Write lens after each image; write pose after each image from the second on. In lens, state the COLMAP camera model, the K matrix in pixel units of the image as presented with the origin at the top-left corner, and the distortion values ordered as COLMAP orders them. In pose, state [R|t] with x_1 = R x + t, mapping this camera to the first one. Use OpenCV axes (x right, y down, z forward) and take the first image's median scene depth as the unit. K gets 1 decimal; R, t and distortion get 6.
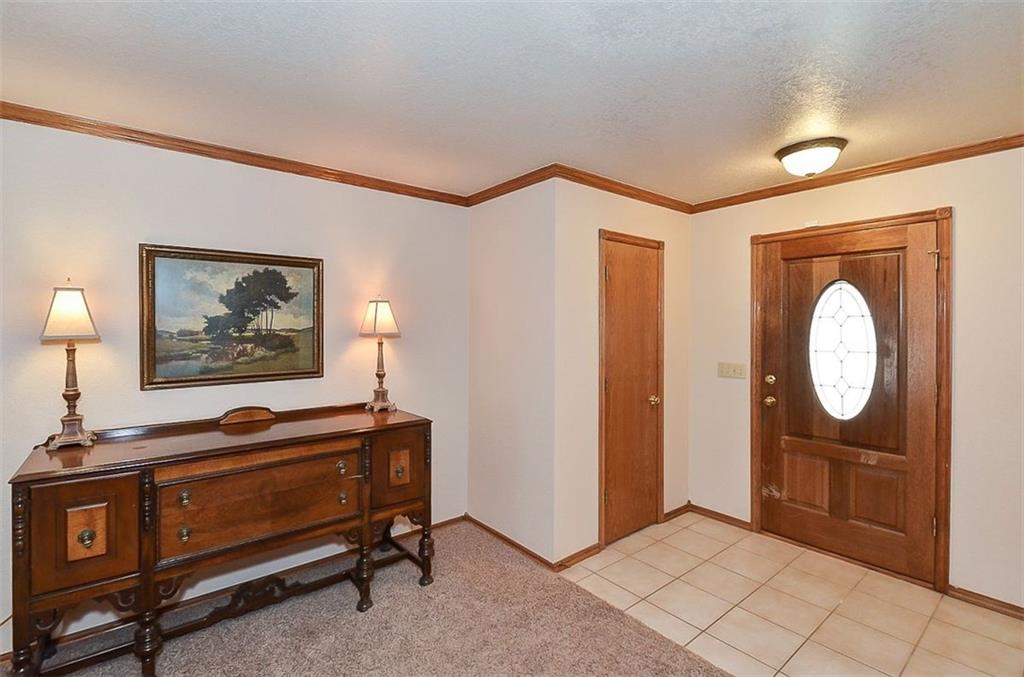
lens RADIAL K [[462.6, 0, 498.1], [0, 462.6, 327.4], [0, 0, 1]] dist [0.000551, -0.000765]
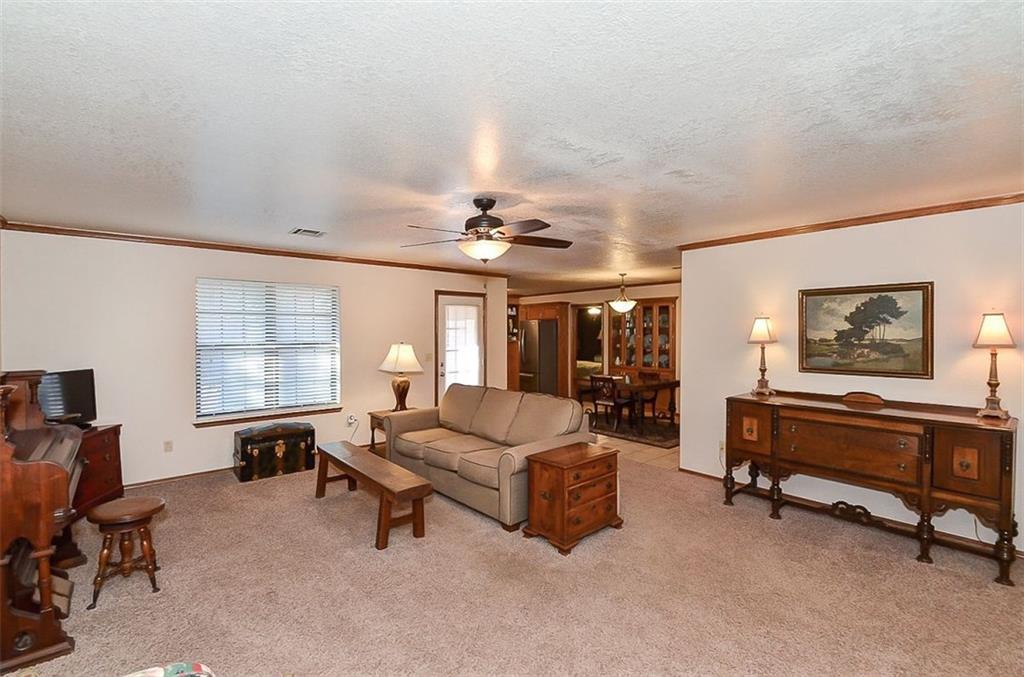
lens RADIAL K [[455.0, 0, 499.8], [0, 455.0, 336.2], [0, 0, 1]] dist [-0.000497, -0.010946]
pose [[0.020713, 0.013245, -0.999698, 0.794100], [-0.003358, 0.999908, 0.013179, -0.017487], [0.999780, 0.003084, 0.020756, -0.160375]]
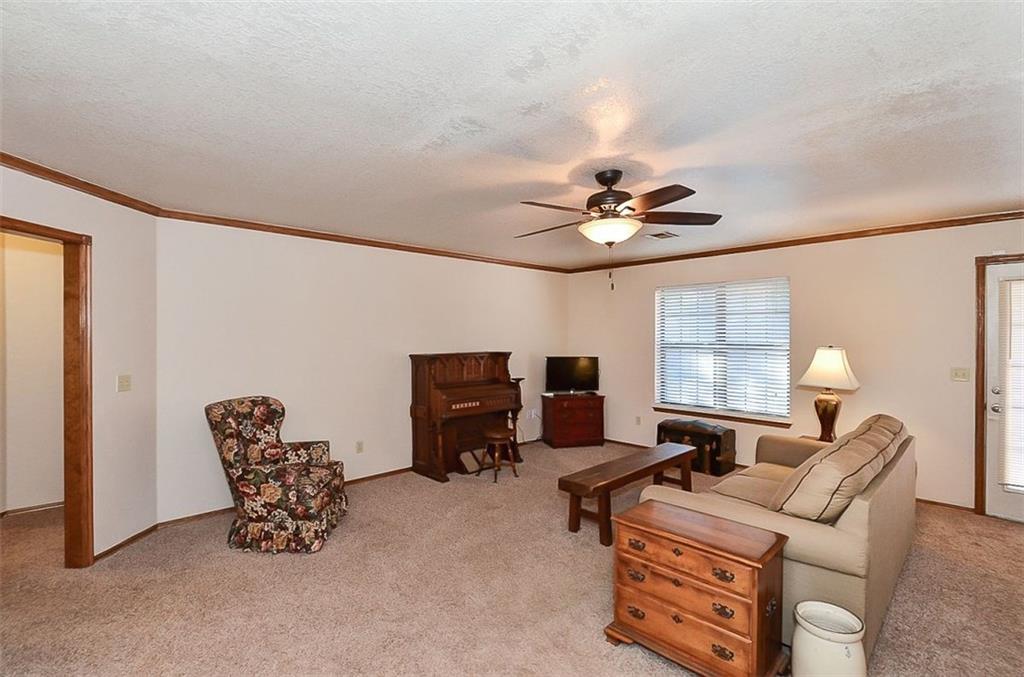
lens RADIAL K [[466.3, 0, 494.8], [0, 466.3, 333.6], [0, 0, 1]] dist [-0.000013, -0.009650]
pose [[-0.997816, 0.000877, -0.066046, -0.053075], [0.000890, 1.000000, -0.000164, -0.002110], [0.066046, -0.000222, -0.997817, 0.813348]]
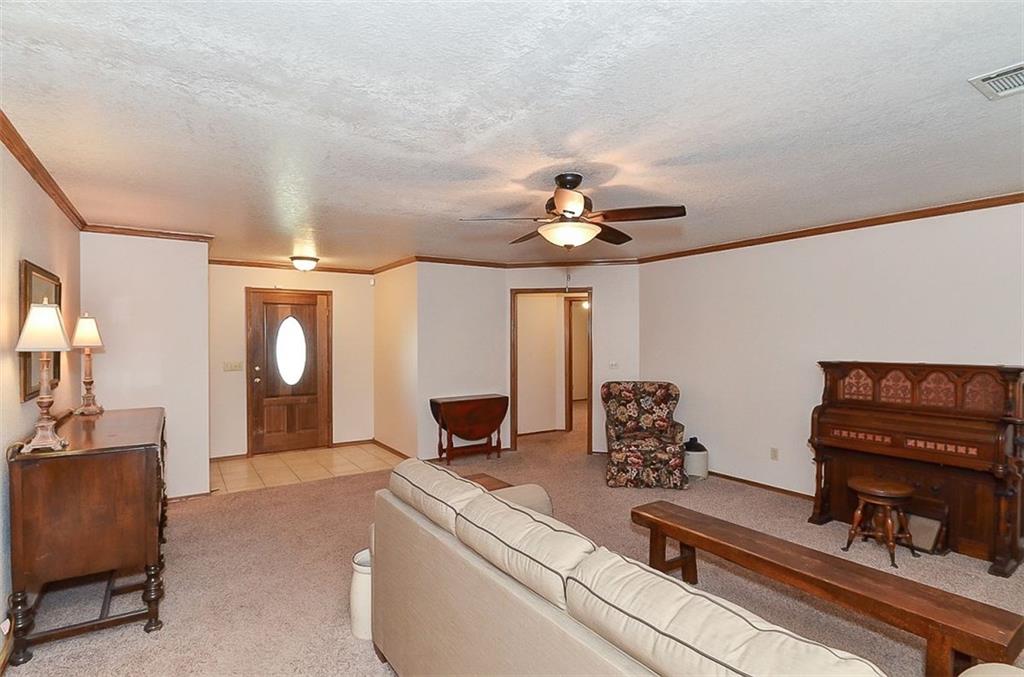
lens RADIAL K [[484.6, 0, 498.1], [0, 484.6, 339.5], [0, 0, 1]] dist [-0.001352, -0.000190]
pose [[0.090803, -0.002298, 0.995866, -1.433555], [0.007801, 0.999968, 0.001596, 0.003485], [-0.995838, 0.007624, 0.090818, -0.116574]]
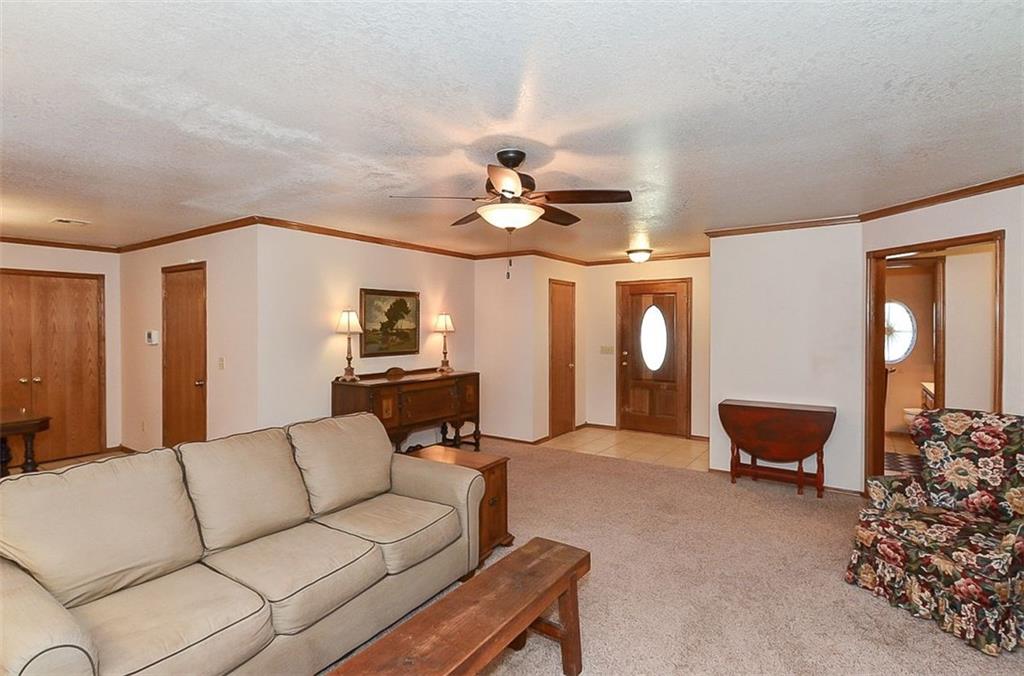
lens RADIAL K [[504.6, 0, 501.1], [0, 504.6, 329.8], [0, 0, 1]] dist [-0.014234, -0.000419]
pose [[0.957118, -0.002596, 0.289688, -0.680888], [0.002131, 0.999996, 0.001917, 0.004851], [-0.289692, -0.001218, 0.957119, -1.142886]]
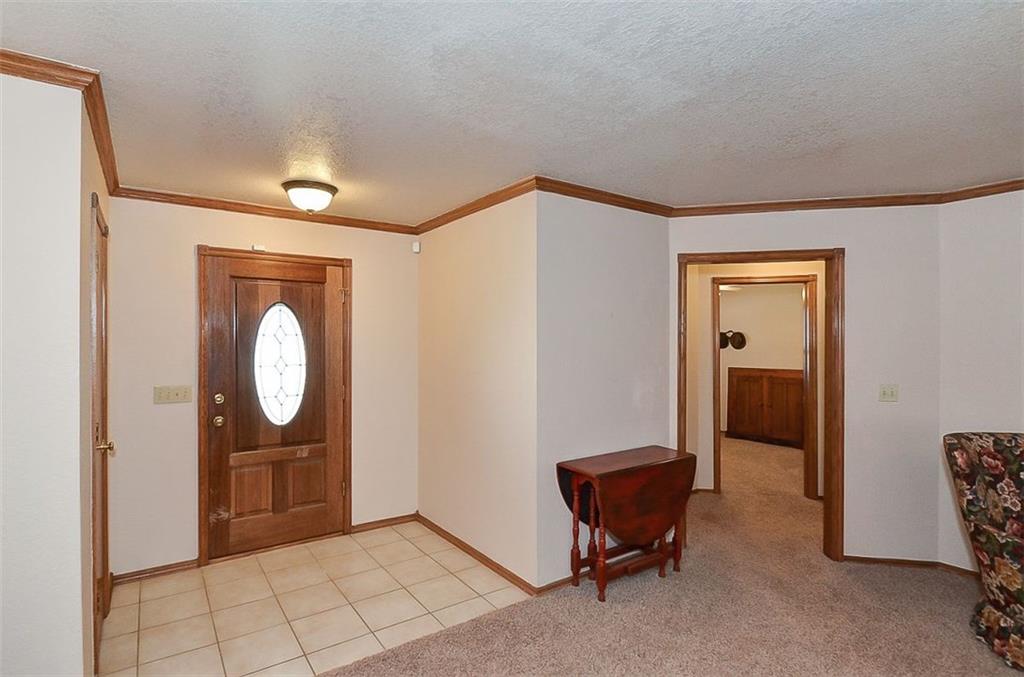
lens RADIAL K [[493.1, 0, 478.1], [0, 493.1, 341.3], [0, 0, 1]] dist [-0.008946, -0.000968]
pose [[0.088575, 0.004086, 0.996061, -0.462169], [0.003518, 0.999984, -0.004415, -0.000438], [-0.996063, 0.003895, 0.088560, 0.447022]]
